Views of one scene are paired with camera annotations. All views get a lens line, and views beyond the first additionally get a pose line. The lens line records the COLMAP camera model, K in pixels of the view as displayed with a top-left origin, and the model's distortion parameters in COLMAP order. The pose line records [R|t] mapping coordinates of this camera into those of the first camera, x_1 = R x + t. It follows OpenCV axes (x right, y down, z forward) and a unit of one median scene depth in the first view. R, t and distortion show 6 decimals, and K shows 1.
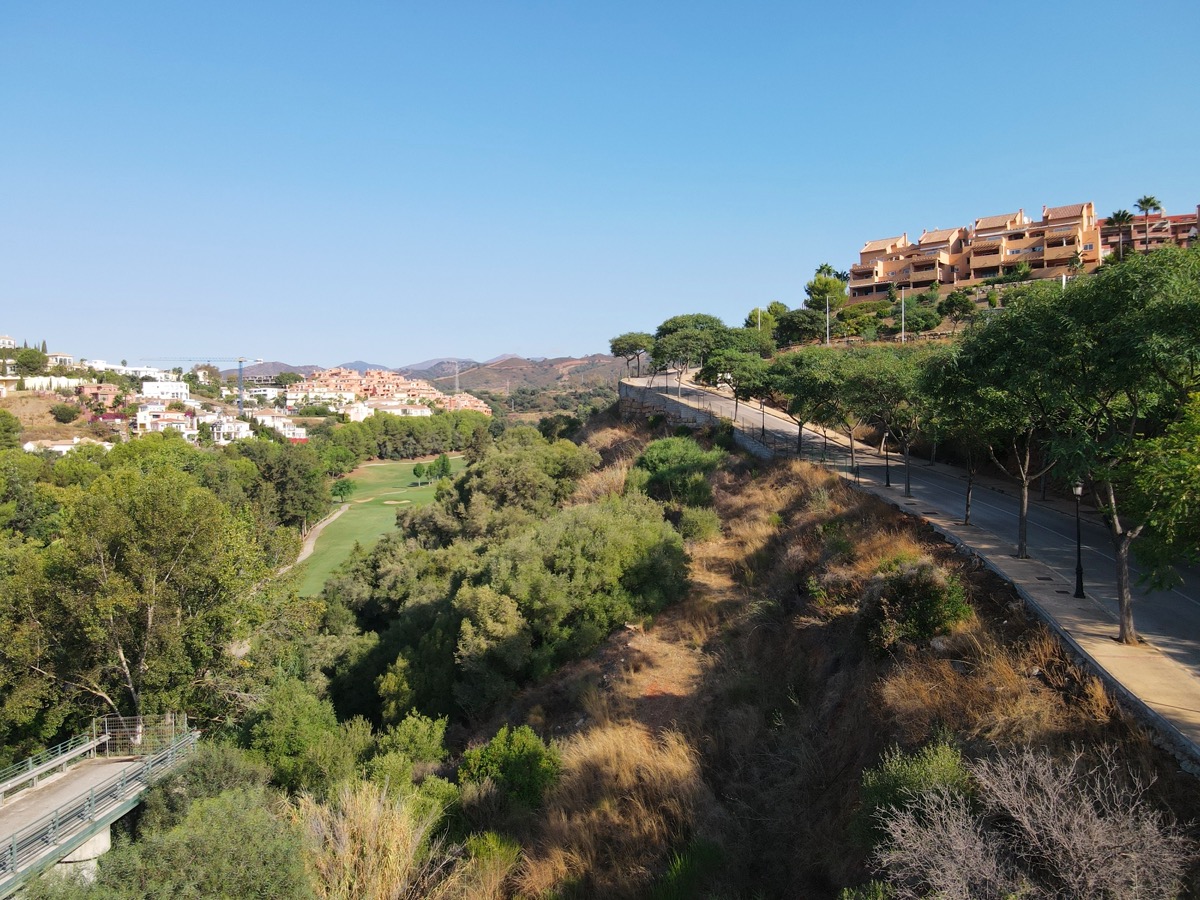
lens RADIAL K [[889.0, 0, 591.7], [0, 889.0, 449.7], [0, 0, 1]] dist [-0.023843, 0.061145]
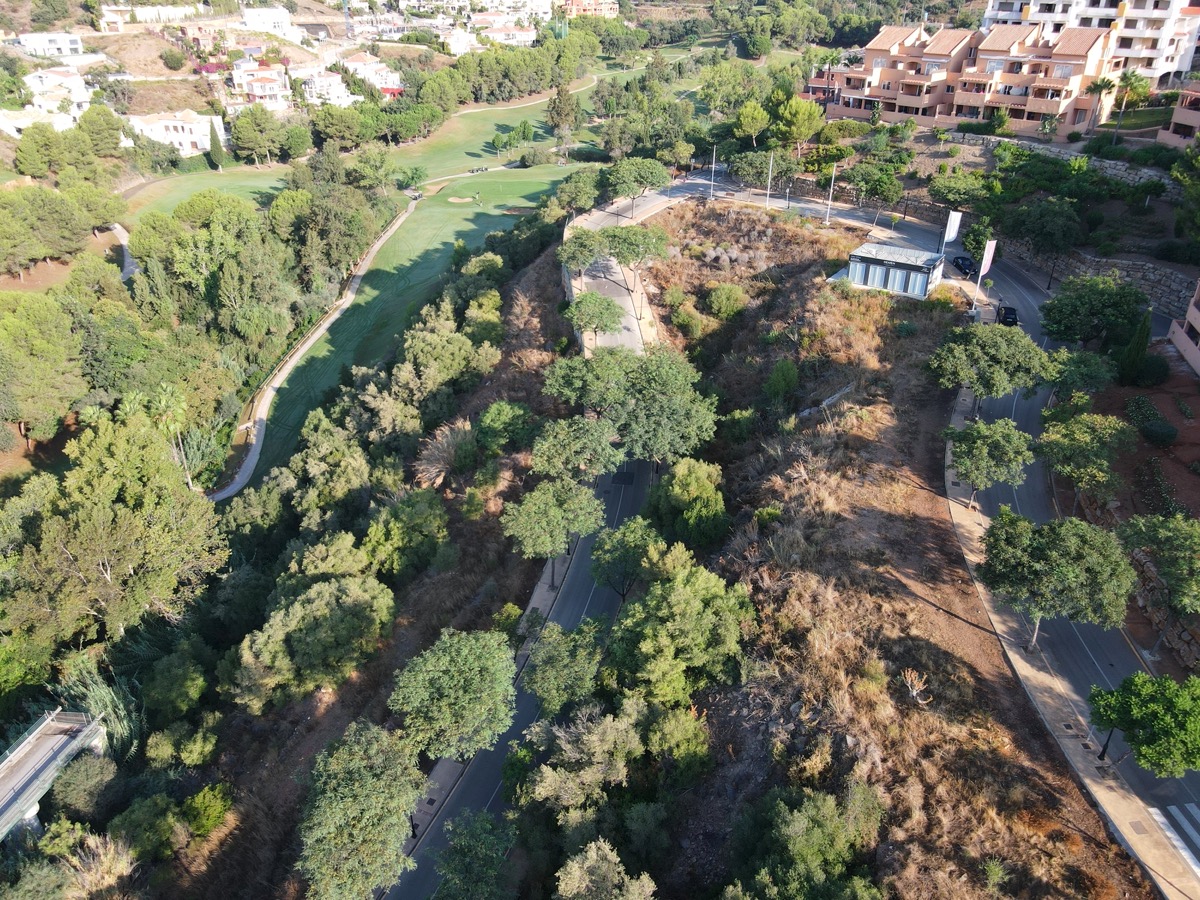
lens RADIAL K [[885.9, 0, 594.1], [0, 885.9, 450.6], [0, 0, 1]] dist [-0.011956, 0.037284]
pose [[0.981266, 0.108500, -0.159202, 0.116055], [-0.019564, 0.878187, 0.477916, -0.153839], [0.191663, -0.465848, 0.863858, -0.024667]]
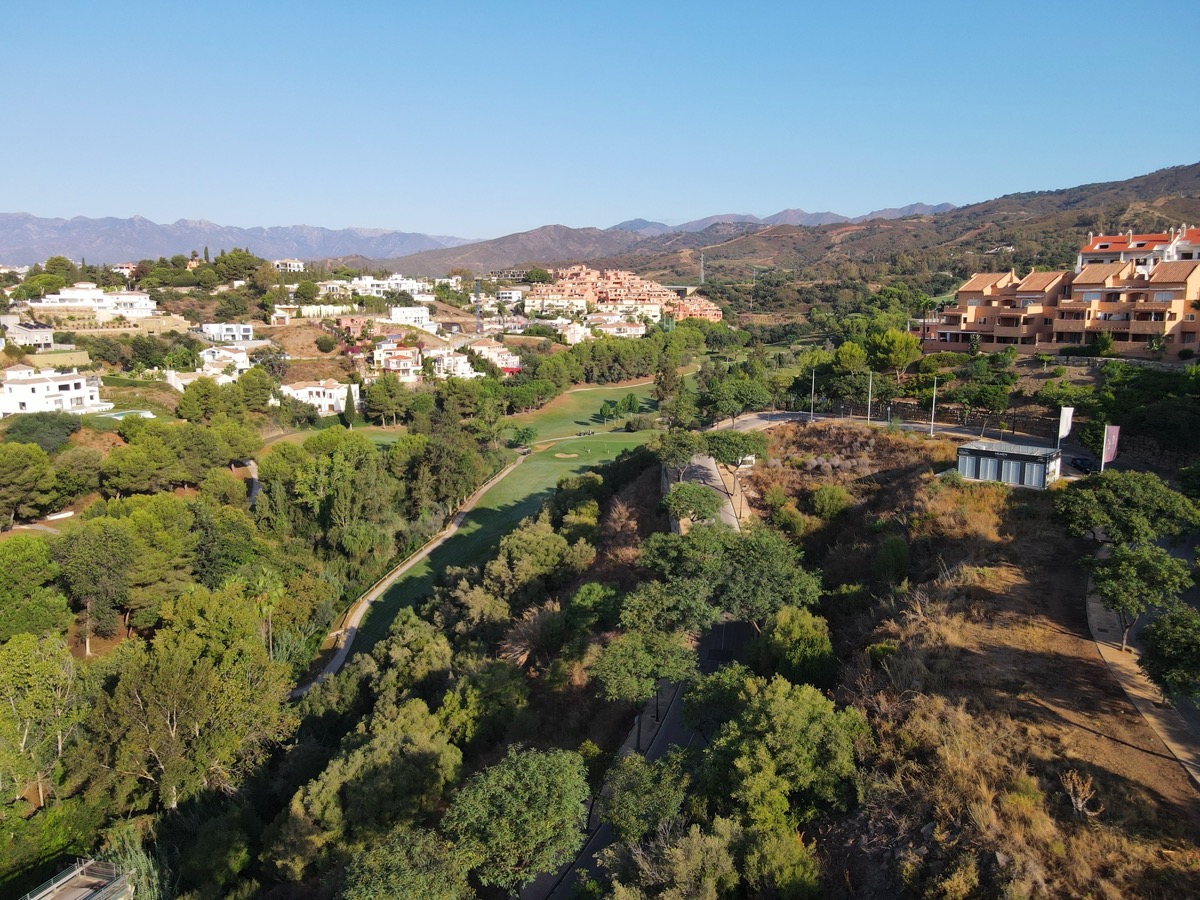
lens RADIAL K [[891.8, 0, 586.9], [0, 891.8, 441.4], [0, 0, 1]] dist [-0.024034, 0.050544]
pose [[0.949569, 0.064101, -0.306938, 0.120765], [-0.016357, 0.987675, 0.155661, -0.108744], [0.313133, -0.142790, 0.938914, -0.032055]]
